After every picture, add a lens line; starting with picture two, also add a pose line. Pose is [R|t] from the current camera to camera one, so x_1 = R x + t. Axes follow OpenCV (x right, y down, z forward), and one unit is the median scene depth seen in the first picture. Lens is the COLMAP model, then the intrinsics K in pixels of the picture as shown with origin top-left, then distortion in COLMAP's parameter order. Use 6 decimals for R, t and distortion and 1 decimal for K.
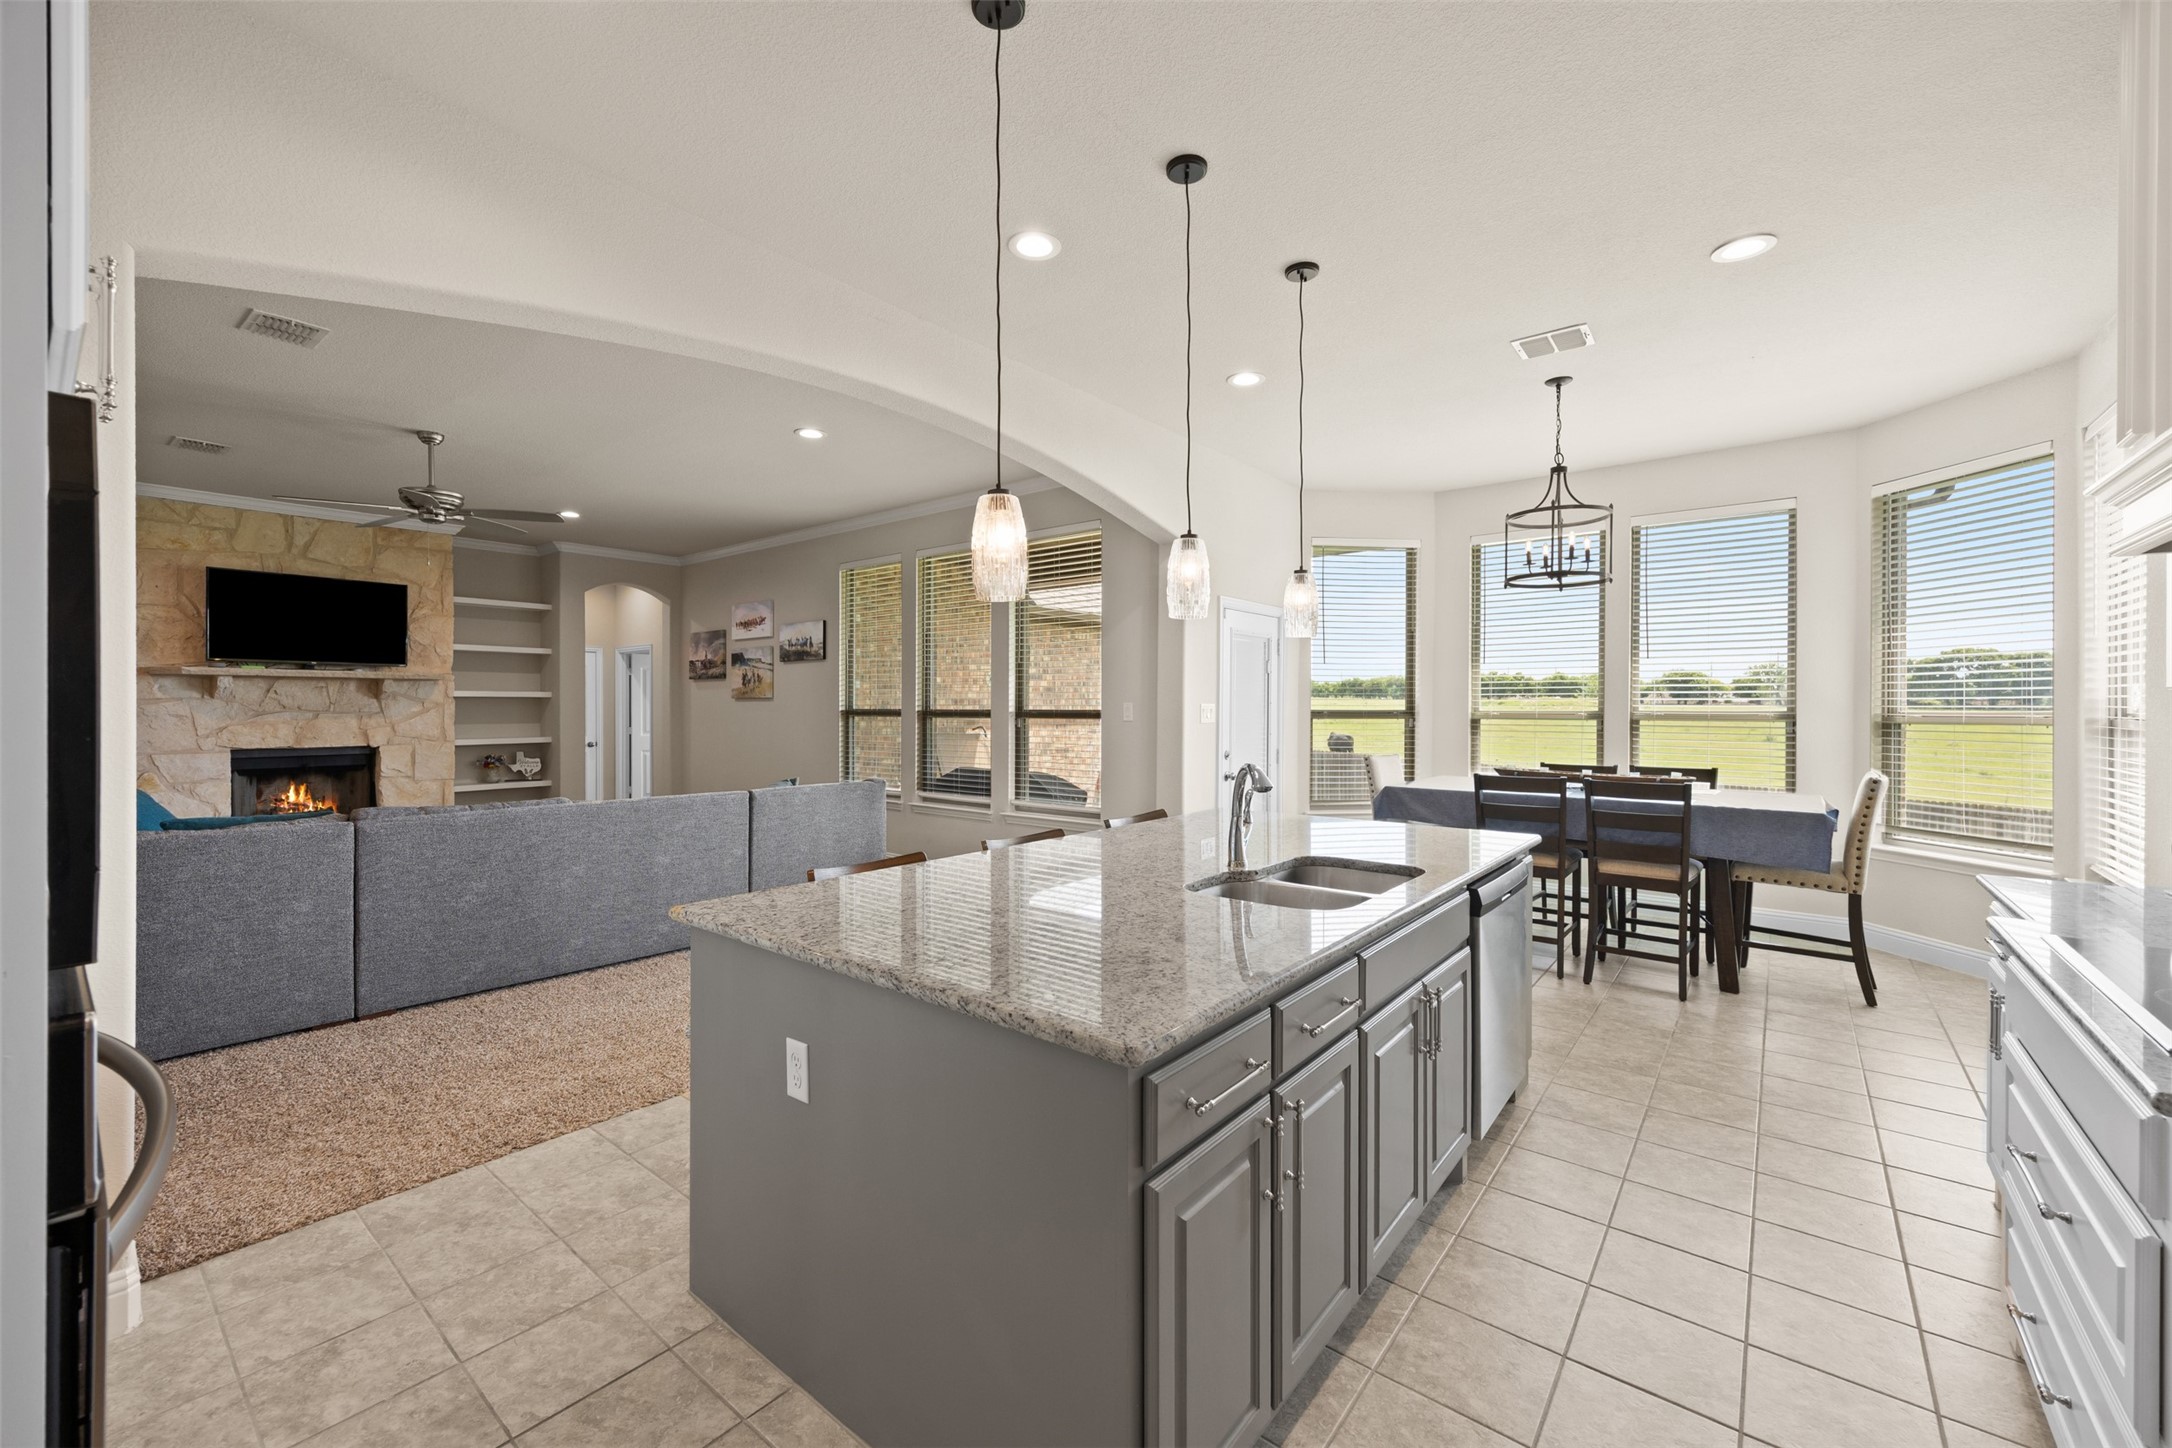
lens RADIAL K [[837.2, 0, 1083.8], [0, 837.2, 712.0], [0, 0, 1]] dist [-0.001513, 0.000299]
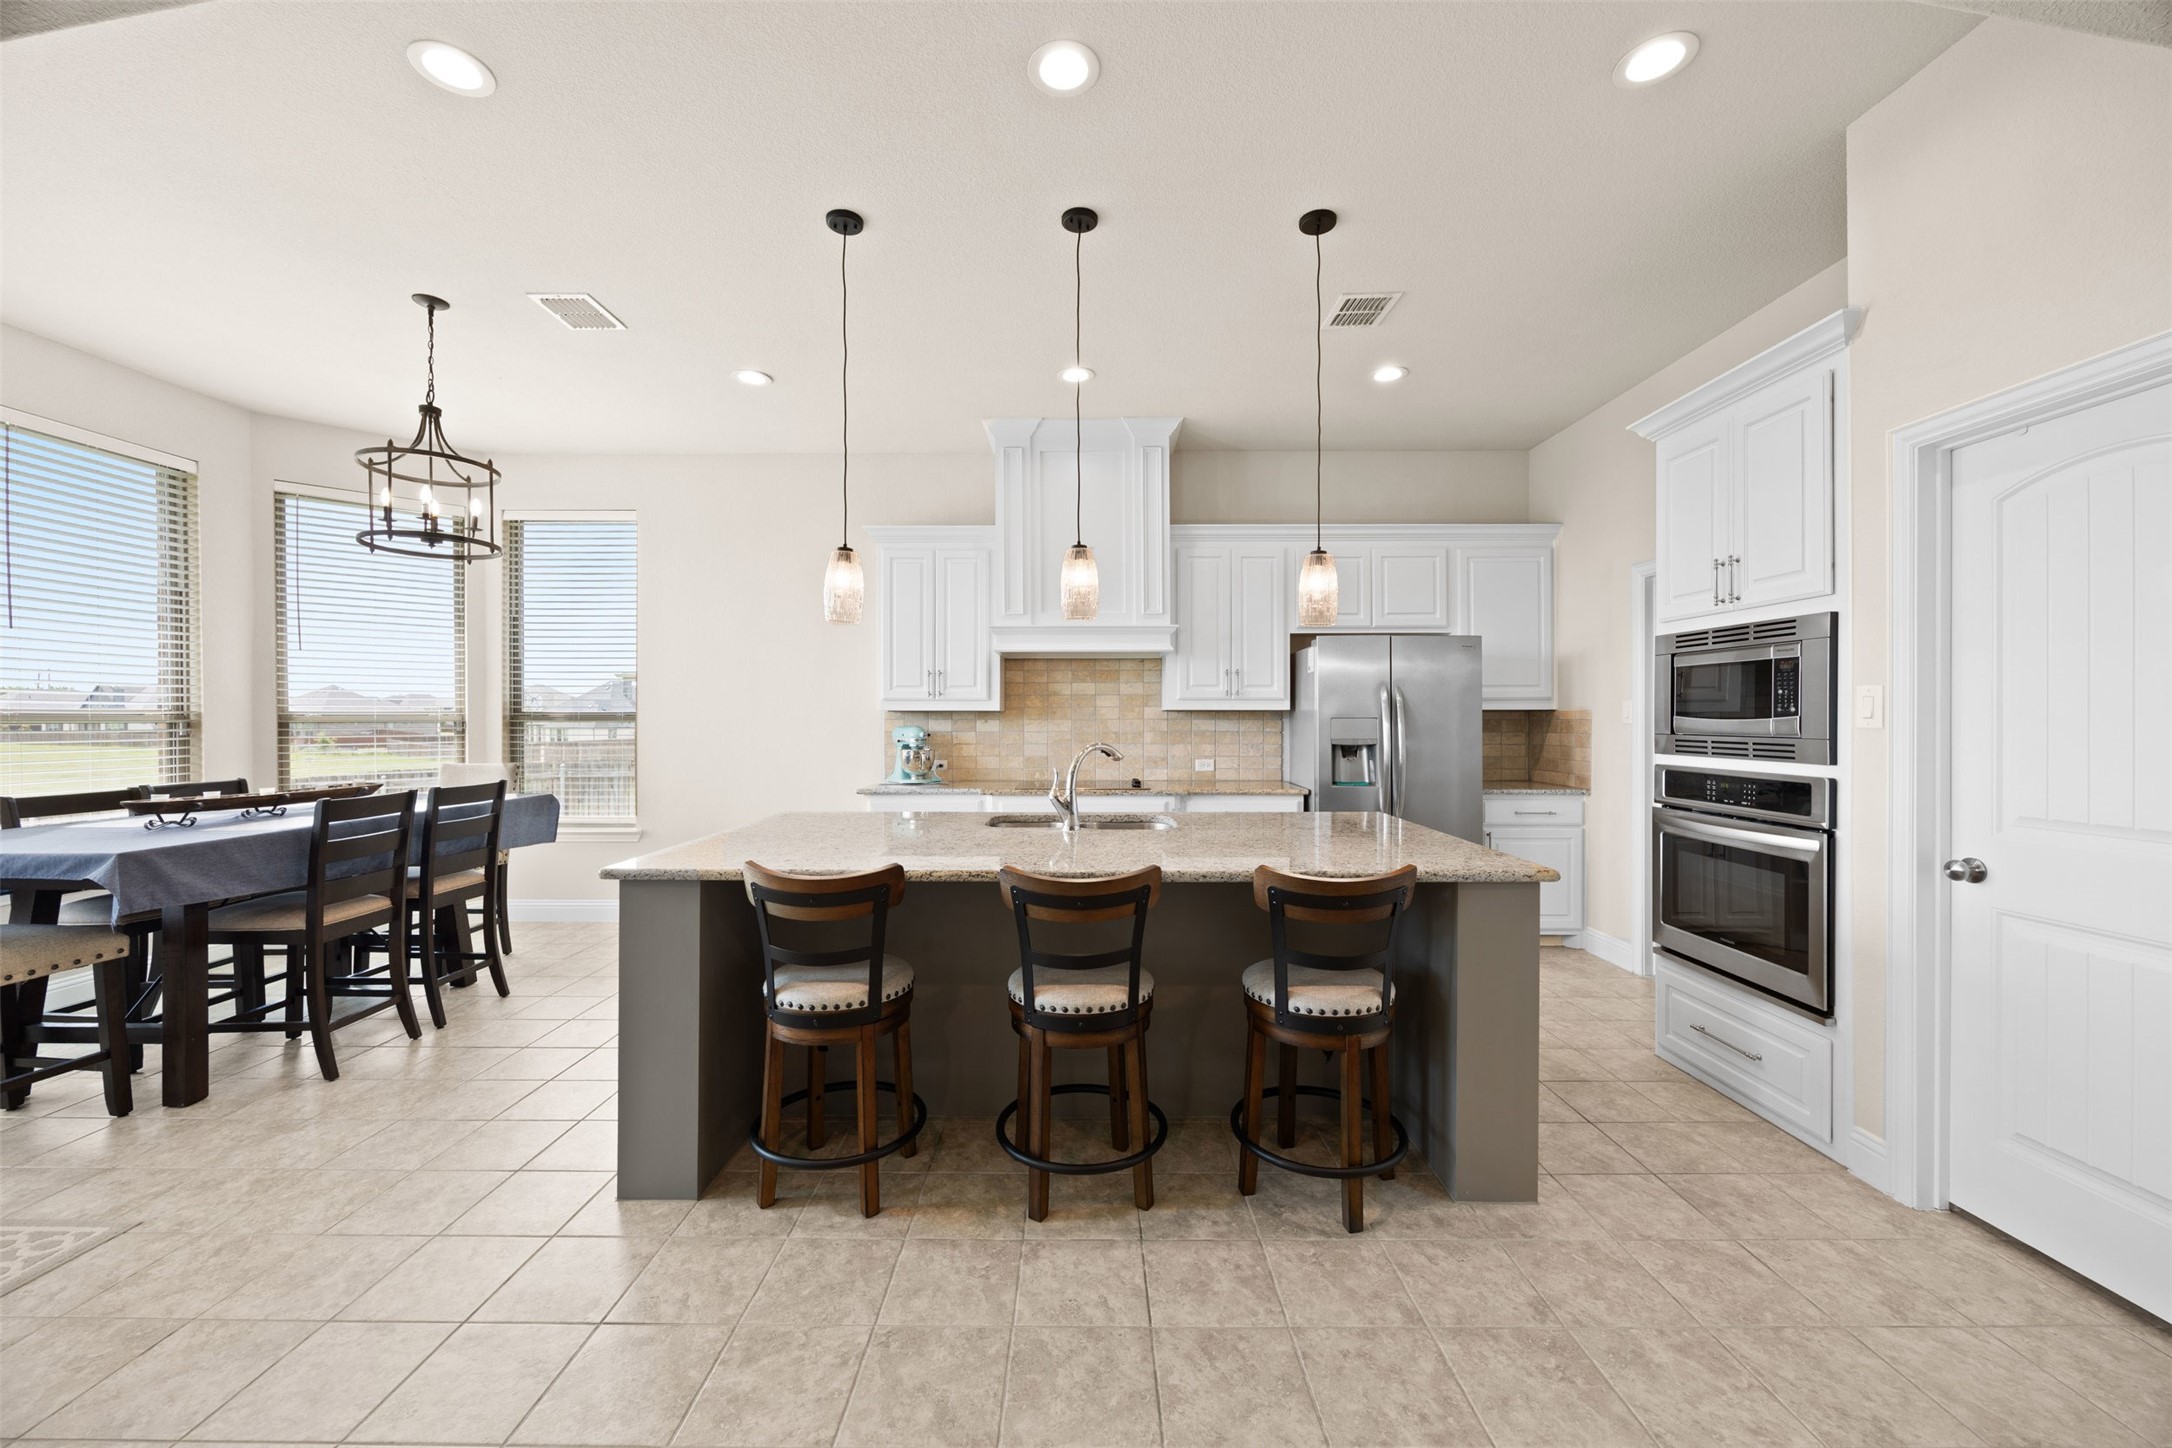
lens RADIAL K [[837.2, 0, 1054.7], [0, 837.2, 719.3], [0, 0, 1]] dist [-0.001513, 0.000299]
pose [[-0.598452, -0.003740, 0.801150, -0.274848], [0.002533, 0.999975, 0.006561, 0.004314], [-0.801154, 0.005956, -0.598428, 0.612847]]
